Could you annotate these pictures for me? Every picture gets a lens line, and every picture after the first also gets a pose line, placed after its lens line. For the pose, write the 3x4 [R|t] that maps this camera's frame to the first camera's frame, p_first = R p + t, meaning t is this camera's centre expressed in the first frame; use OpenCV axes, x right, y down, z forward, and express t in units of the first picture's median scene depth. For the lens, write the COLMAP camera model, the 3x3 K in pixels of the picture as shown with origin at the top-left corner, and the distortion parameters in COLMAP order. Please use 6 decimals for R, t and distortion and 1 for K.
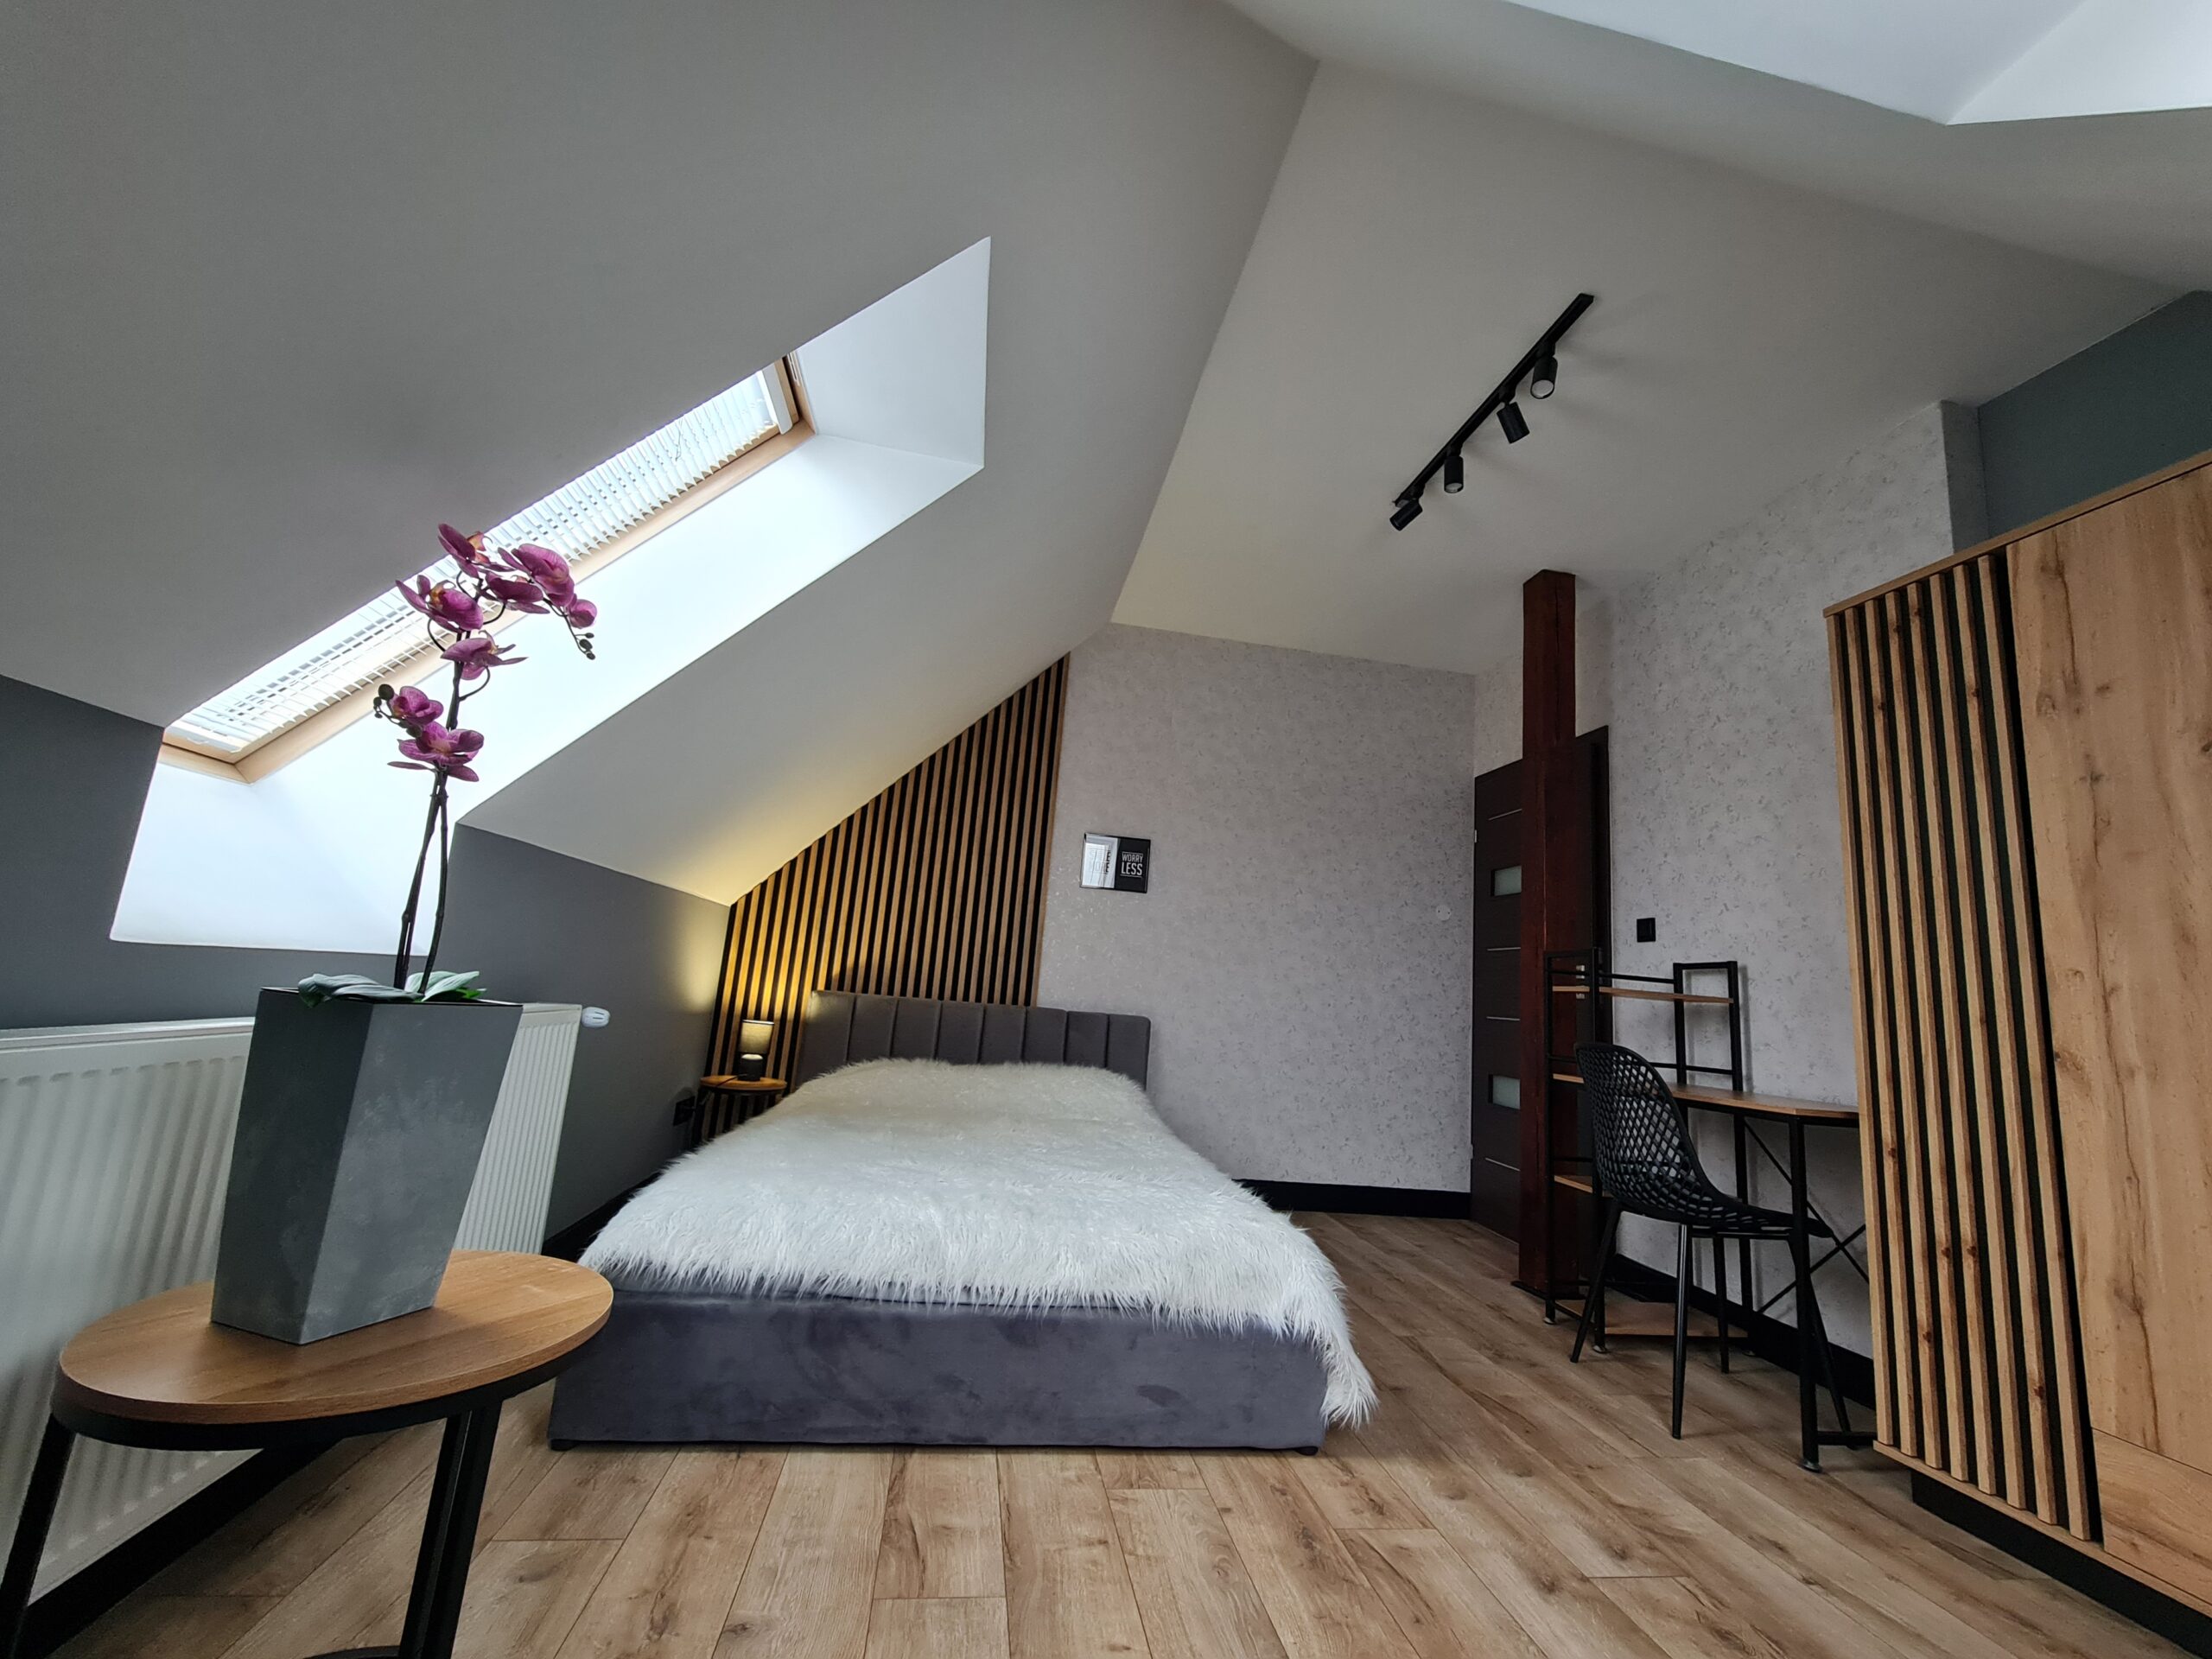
lens RADIAL K [[903.3, 0, 1106.0], [0, 903.3, 829.5], [0, 0, 1]] dist [0.001154, 0.000018]
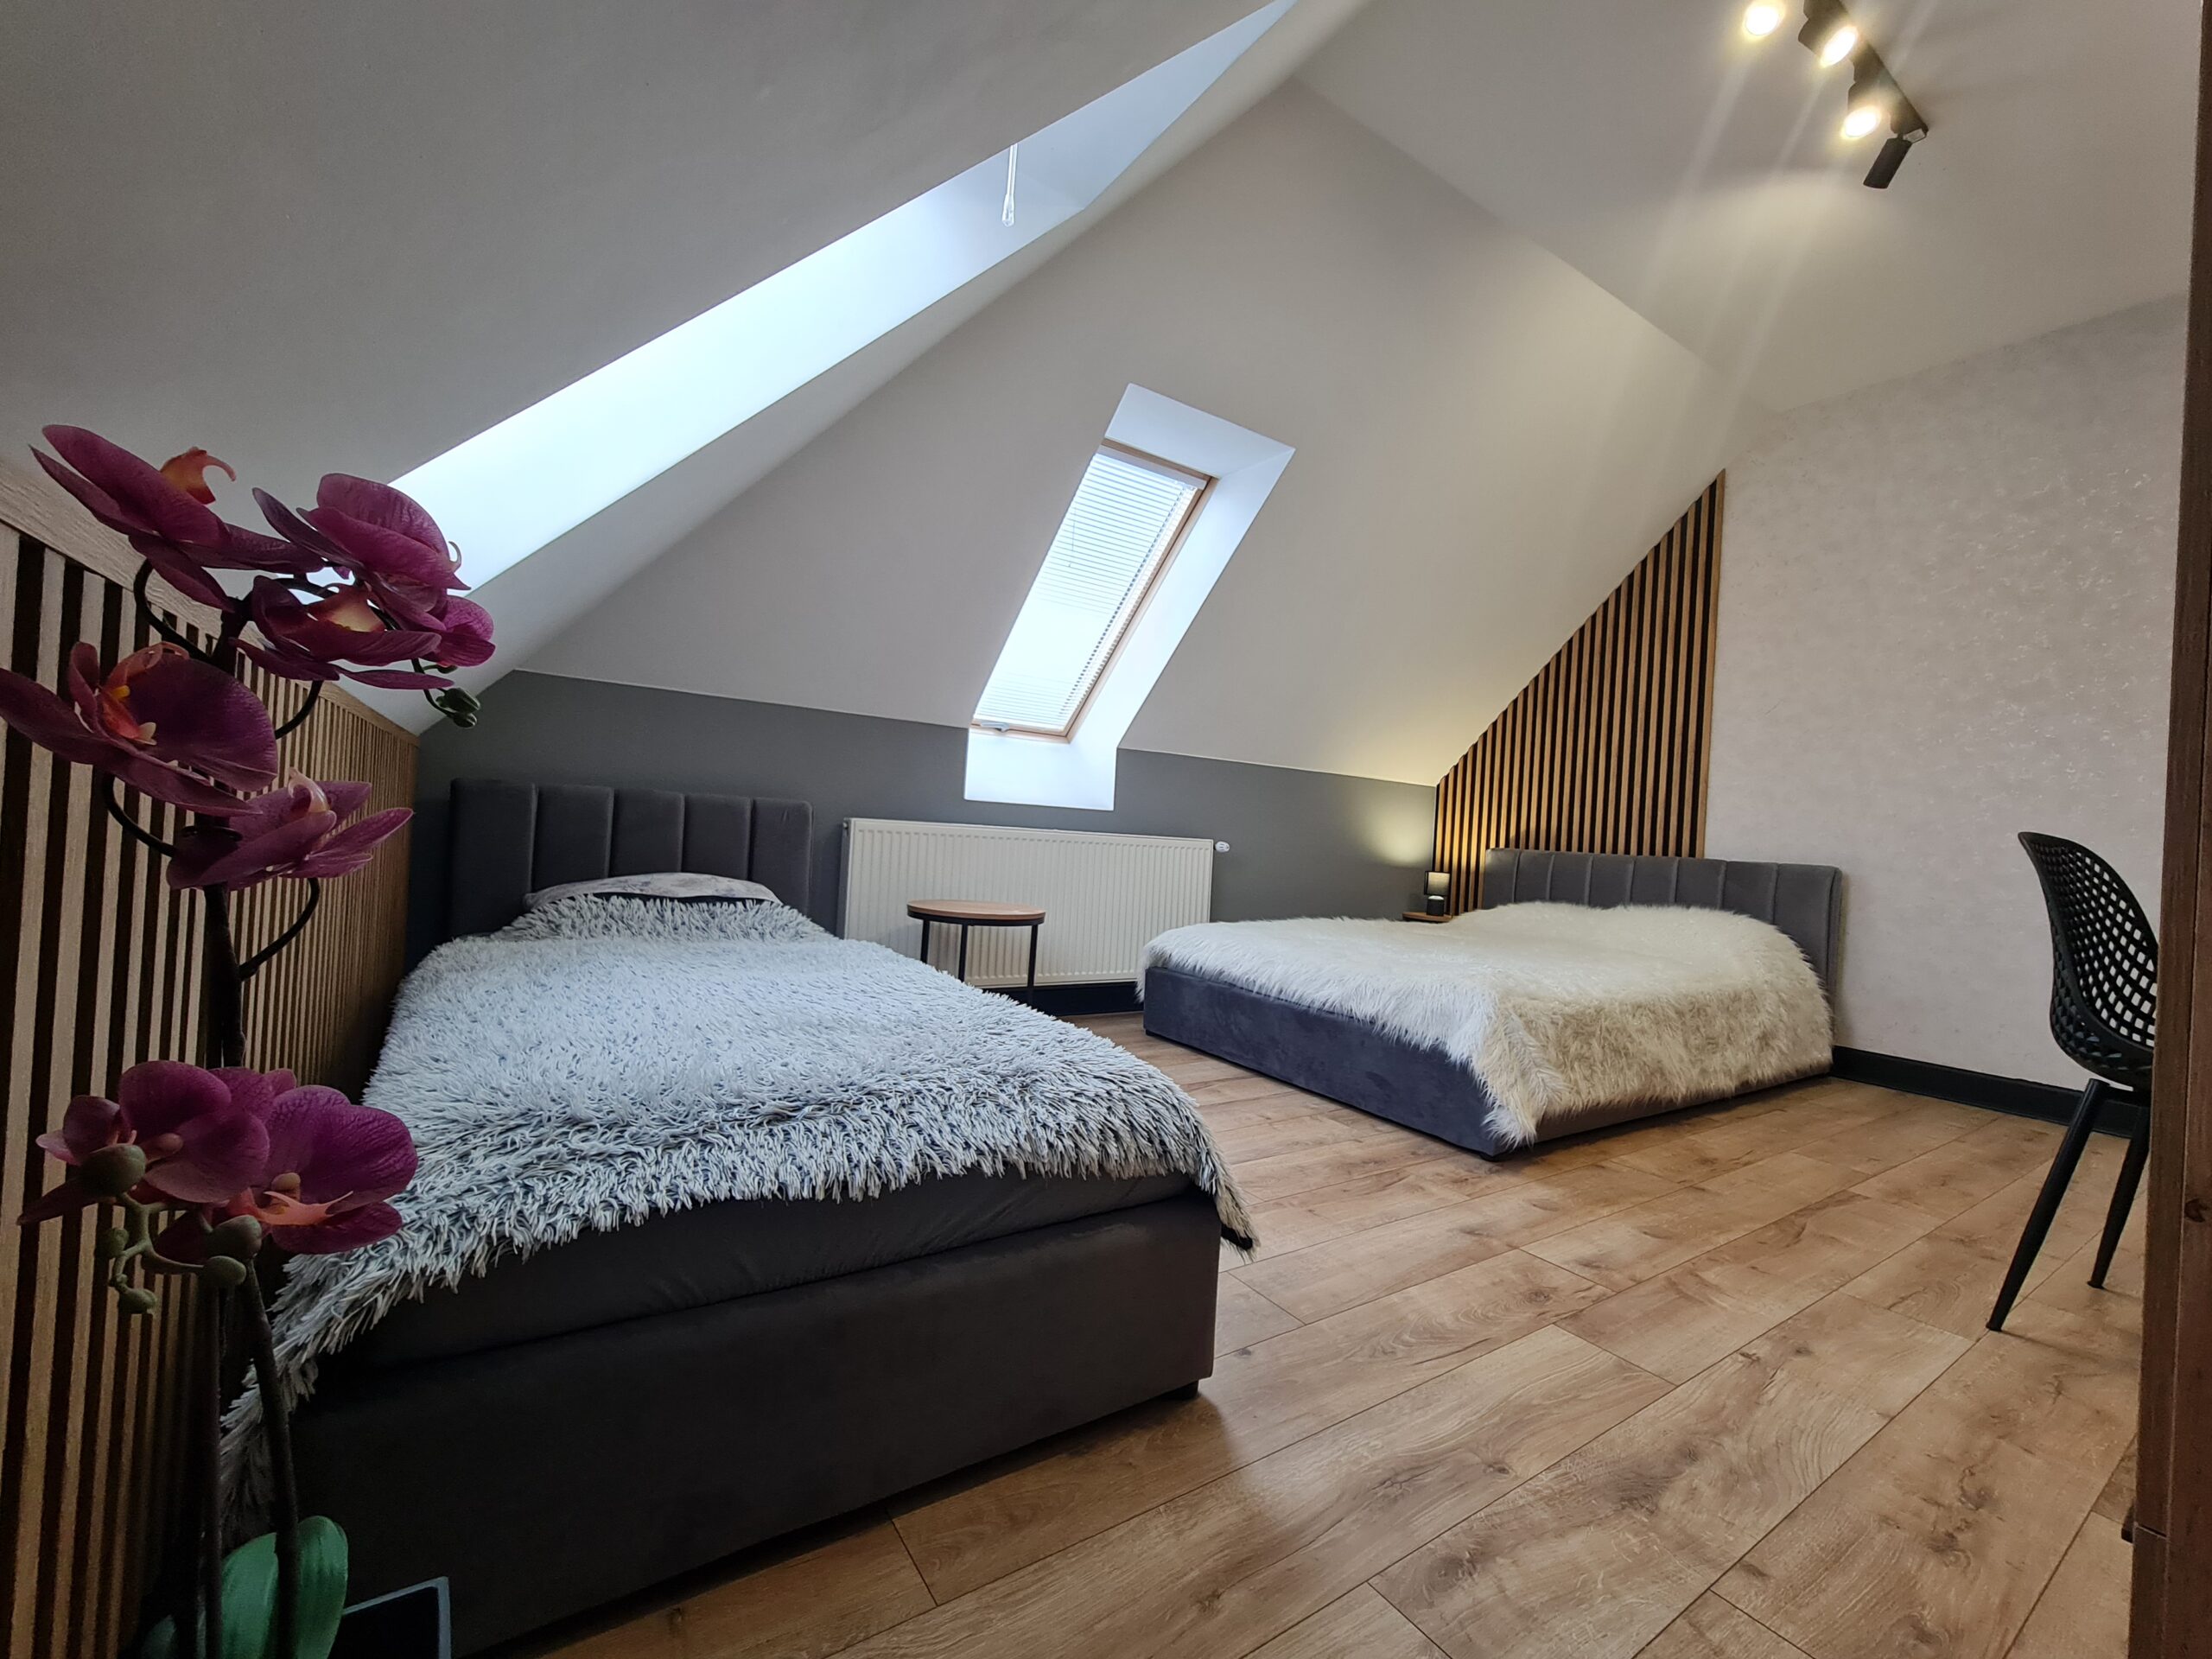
lens RADIAL K [[888.4, 0, 1114.2], [0, 888.4, 833.3], [0, 0, 1]] dist [0.000079, 0.000113]
pose [[0.427416, -0.054289, -0.902424, 1.118200], [0.137640, 0.990467, 0.005604, 0.170078], [0.893516, -0.126605, 0.430814, 0.077040]]
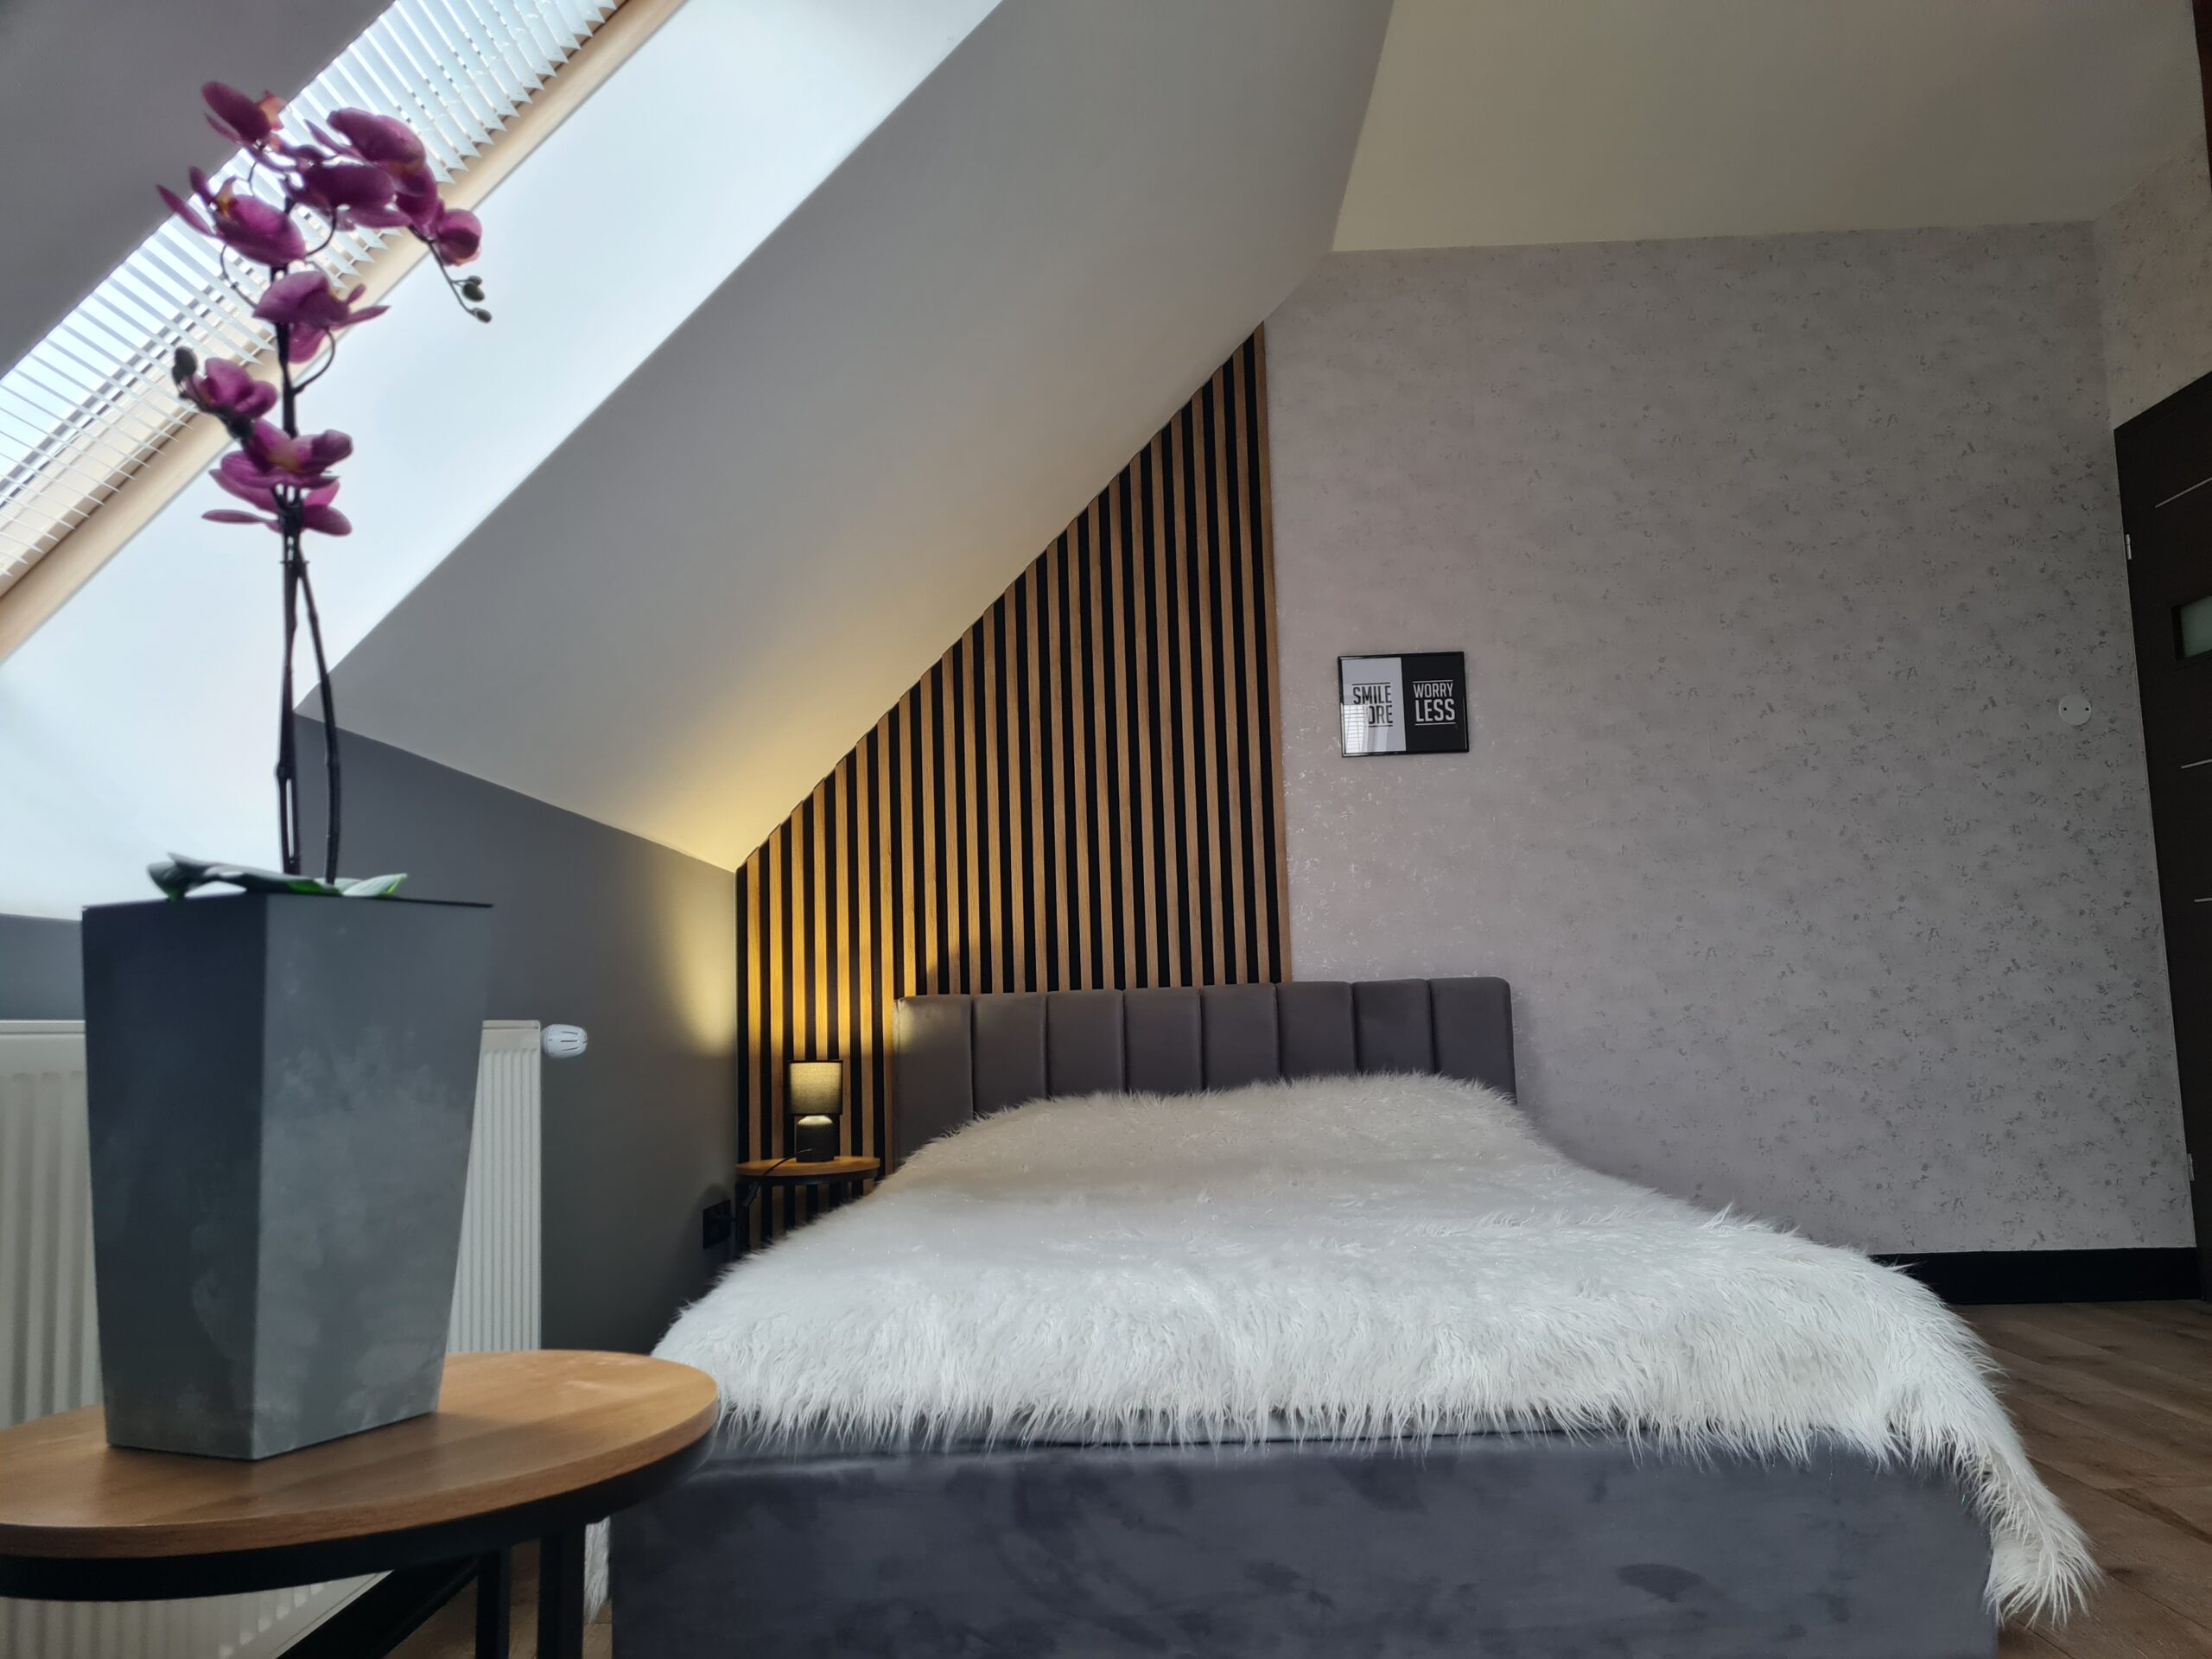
lens RADIAL K [[1648.1, 0, 1115.6], [0, 1648.1, 841.7], [0, 0, 1]] dist [0.067906, -0.052071]
pose [[0.980321, -0.132272, -0.146544, -0.053686], [0.141992, 0.988171, 0.057941, 0.084435], [0.137146, -0.077609, 0.987506, 0.006382]]
